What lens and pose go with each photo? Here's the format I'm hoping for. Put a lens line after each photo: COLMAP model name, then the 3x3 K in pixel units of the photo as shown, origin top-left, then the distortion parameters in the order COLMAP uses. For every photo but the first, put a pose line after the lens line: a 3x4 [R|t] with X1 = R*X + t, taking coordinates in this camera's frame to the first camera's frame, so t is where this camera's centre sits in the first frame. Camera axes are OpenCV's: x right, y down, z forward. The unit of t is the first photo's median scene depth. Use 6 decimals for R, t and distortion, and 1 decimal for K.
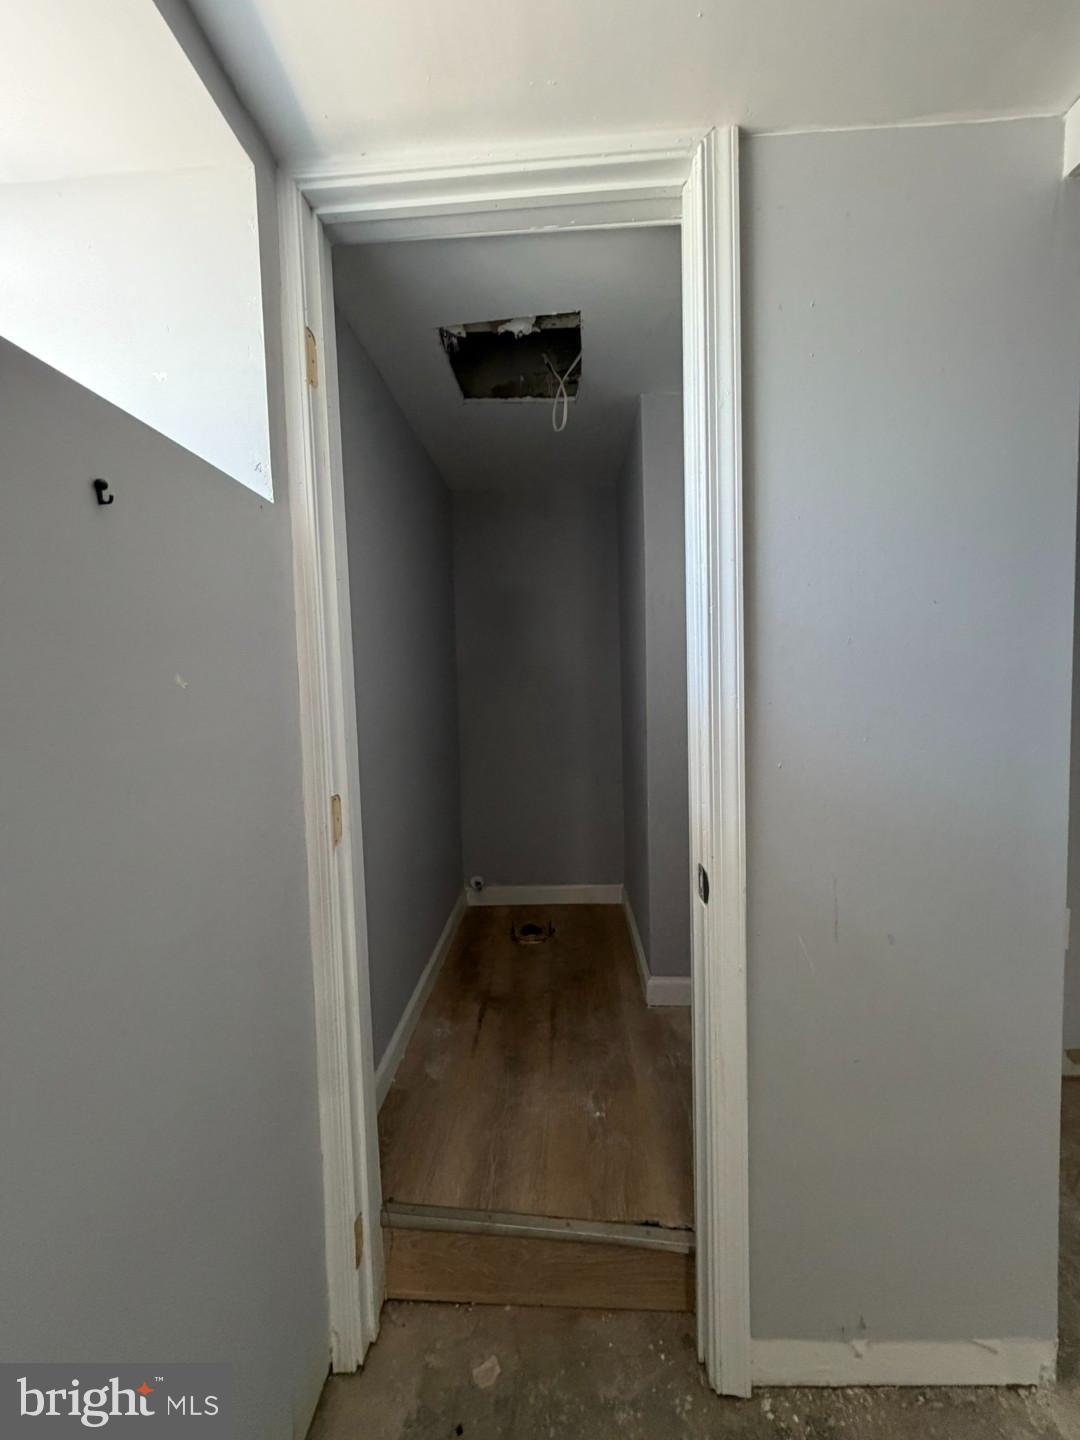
lens RADIAL K [[575.6, 0, 538.4], [0, 575.6, 714.7], [0, 0, 1]] dist [0.000339, 0.000203]
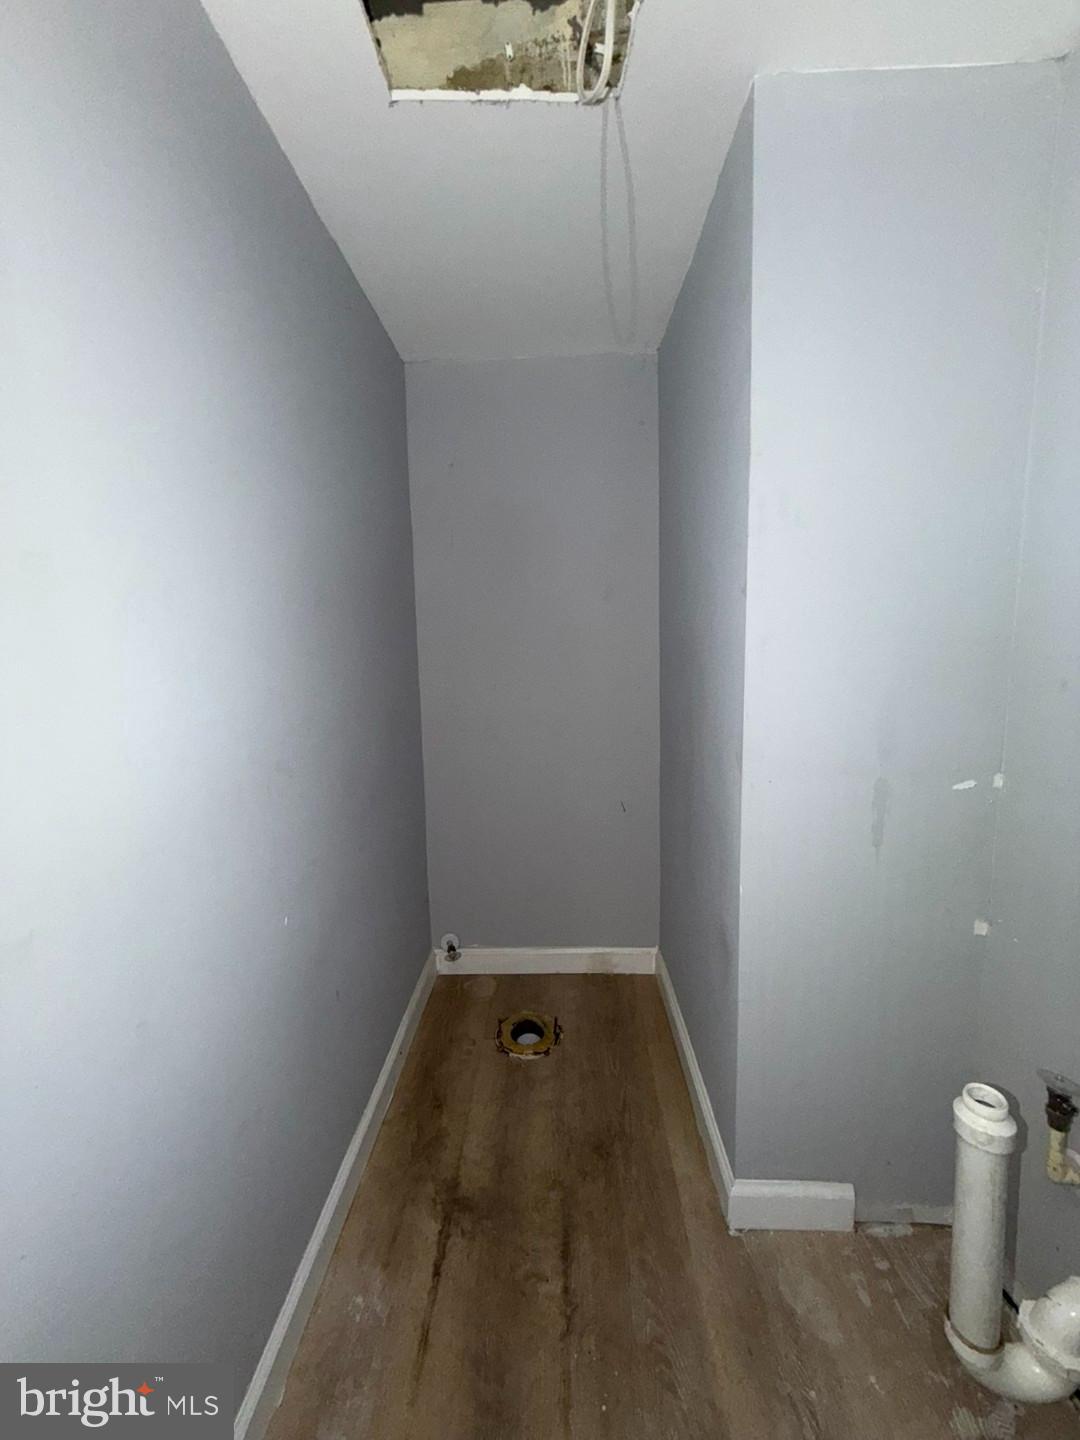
lens RADIAL K [[575.6, 0, 538.4], [0, 575.6, 714.7], [0, 0, 1]] dist [0.000339, 0.000203]
pose [[0.999967, 0.000894, 0.008123, -0.006295], [-0.001365, 0.998310, 0.058095, -0.038253], [-0.008057, -0.058104, 0.998278, 0.415113]]
